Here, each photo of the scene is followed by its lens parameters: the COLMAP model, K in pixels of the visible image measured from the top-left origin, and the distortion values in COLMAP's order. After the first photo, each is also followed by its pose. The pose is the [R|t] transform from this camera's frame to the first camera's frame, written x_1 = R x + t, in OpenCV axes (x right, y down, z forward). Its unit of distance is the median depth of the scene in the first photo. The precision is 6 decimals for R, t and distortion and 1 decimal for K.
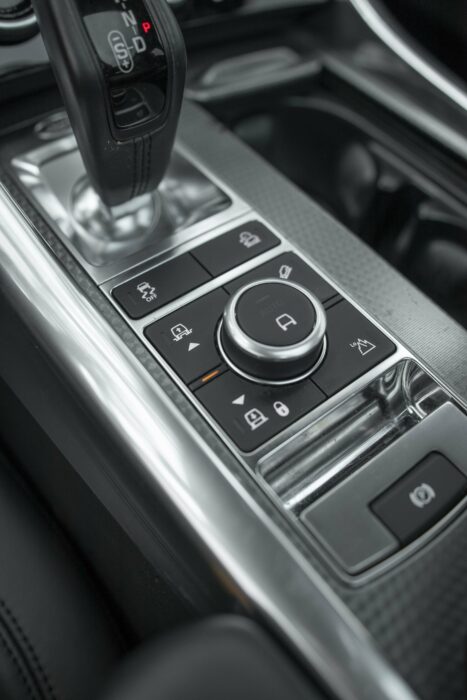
lens RADIAL K [[586.8, 0, 233.5], [0, 586.8, 350.0], [0, 0, 1]] dist [-0.083853, 0.001592]
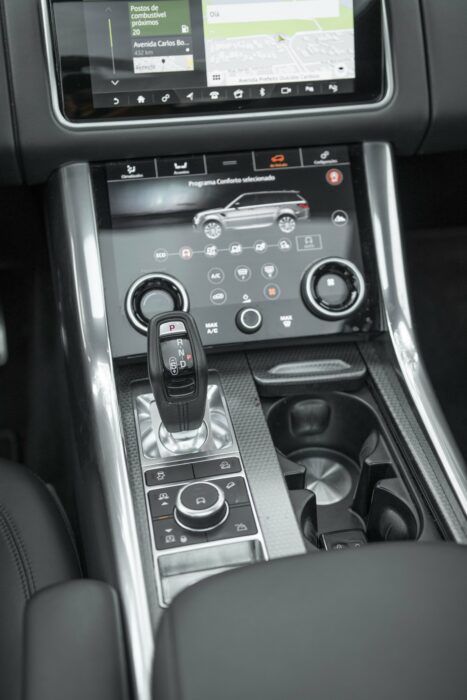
lens RADIAL K [[927.5, 0, 233.5], [0, 927.5, 350.0], [0, 0, 1]] dist [0.002318, 0.105895]
pose [[0.884738, 0.184006, -0.428230, 1.409212], [-0.319877, 0.907953, -0.270739, 0.300958], [0.338995, 0.376514, 0.862160, -1.884939]]
